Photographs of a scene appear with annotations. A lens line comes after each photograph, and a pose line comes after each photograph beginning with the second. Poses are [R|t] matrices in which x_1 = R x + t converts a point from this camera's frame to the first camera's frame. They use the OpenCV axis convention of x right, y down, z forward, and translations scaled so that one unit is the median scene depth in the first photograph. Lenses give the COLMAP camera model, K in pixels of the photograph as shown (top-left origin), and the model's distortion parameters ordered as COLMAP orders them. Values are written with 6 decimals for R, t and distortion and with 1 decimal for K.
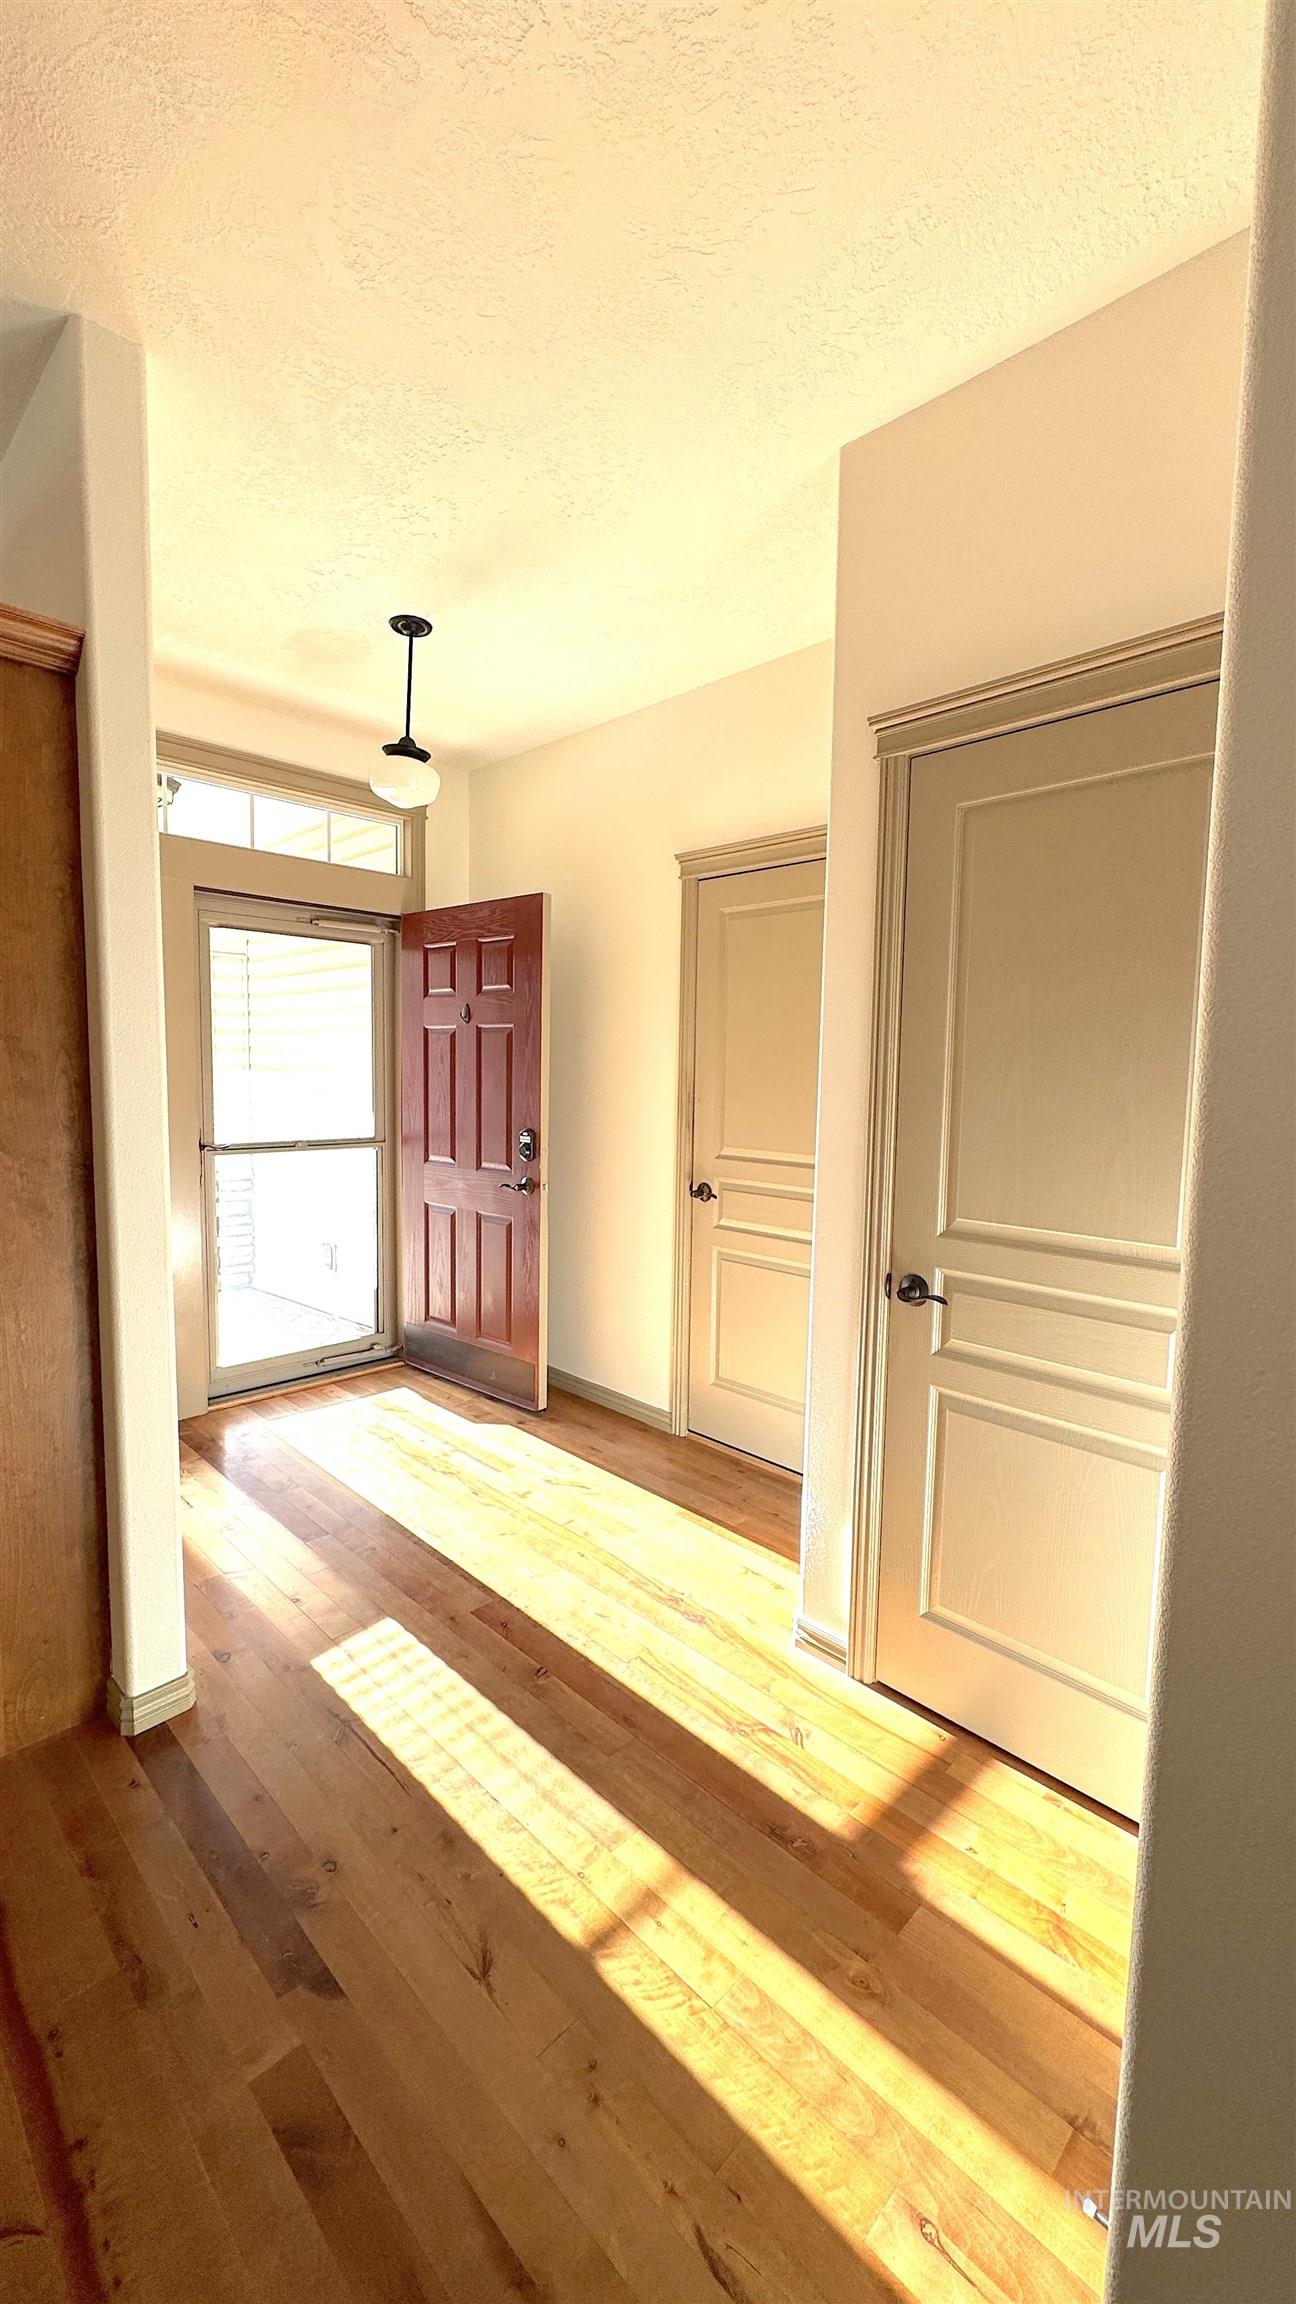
lens RADIAL K [[918.9, 0, 651.0], [0, 918.9, 1157.1], [0, 0, 1]] dist [-0.001015, 0.001007]
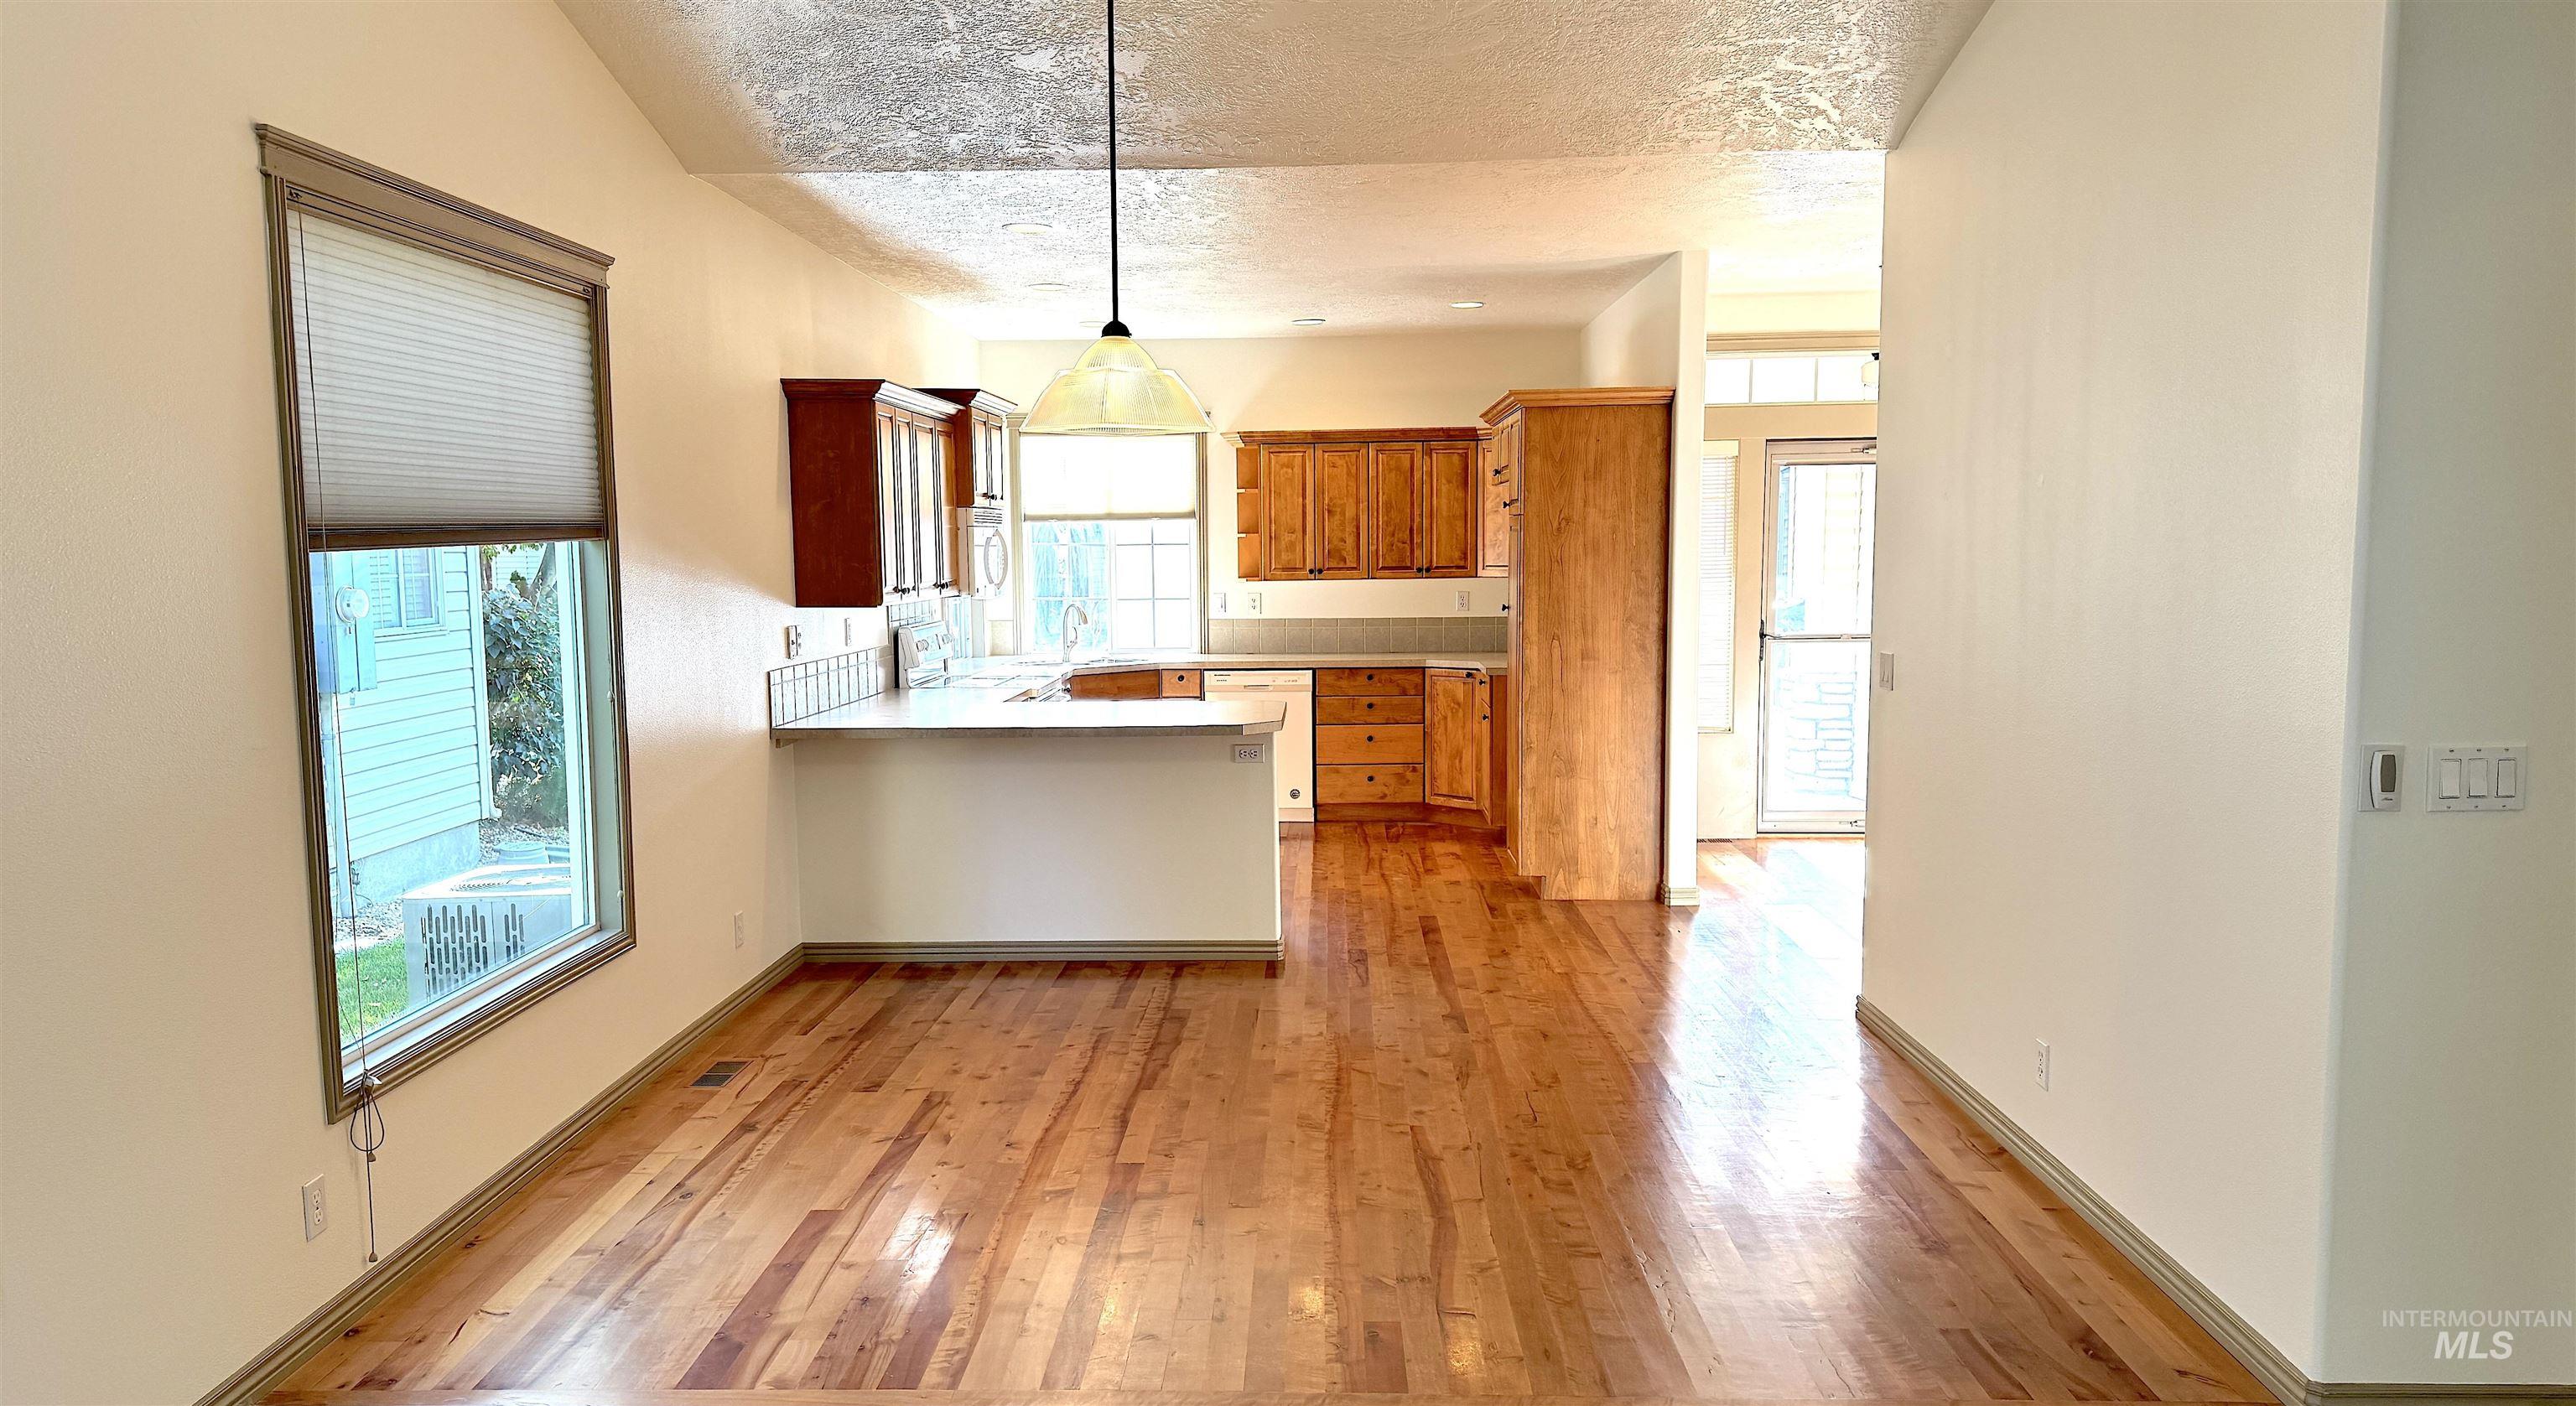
lens RADIAL K [[1844.6, 0, 1278.8], [0, 1844.6, 721.1], [0, 0, 1]] dist [0.106437, -0.002727]
pose [[0.683511, 0.047344, -0.728403, 1.036149], [-0.049298, 0.998610, 0.018646, 0.100234], [0.728274, 0.023164, 0.684895, -1.401132]]
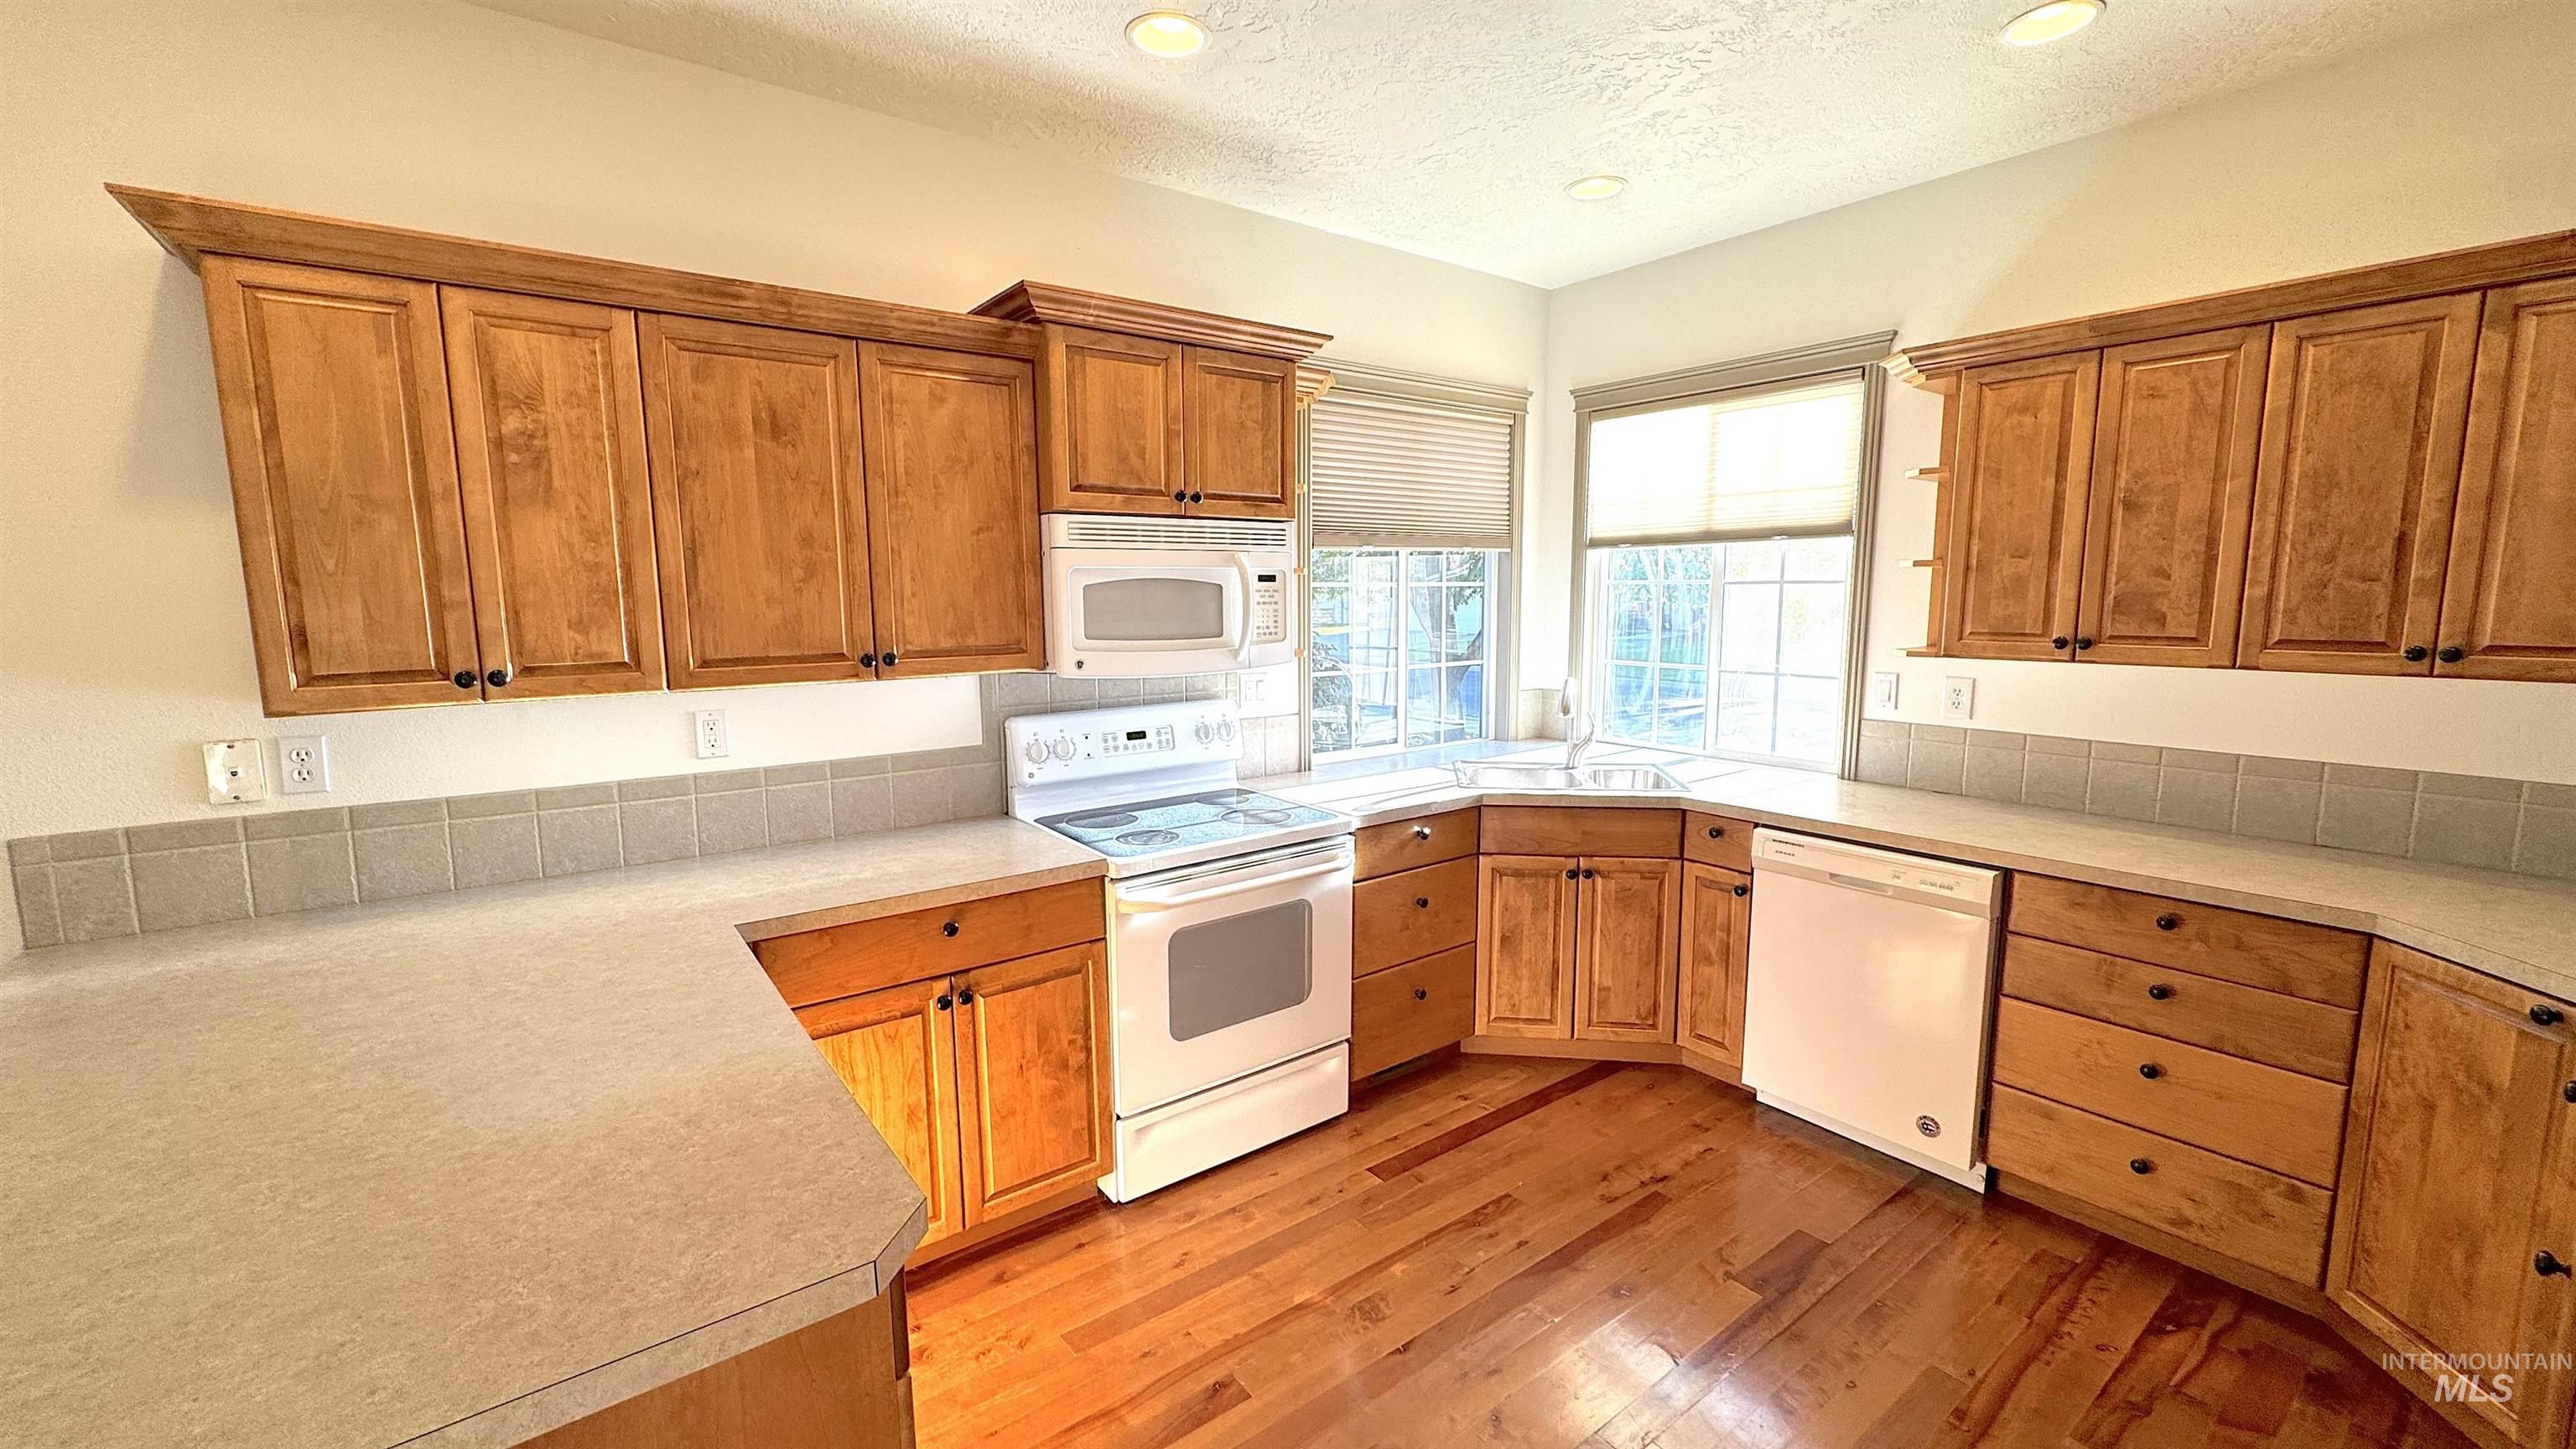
lens RADIAL K [[1027.3, 0, 1289.3], [0, 1027.3, 719.4], [0, 0, 1]] dist [-0.001015, 0.001007]
pose [[-0.136702, 0.109055, -0.984591, -0.327149], [-0.092437, 0.988181, 0.122287, -0.076693], [0.986290, 0.107730, -0.125006, 0.255476]]
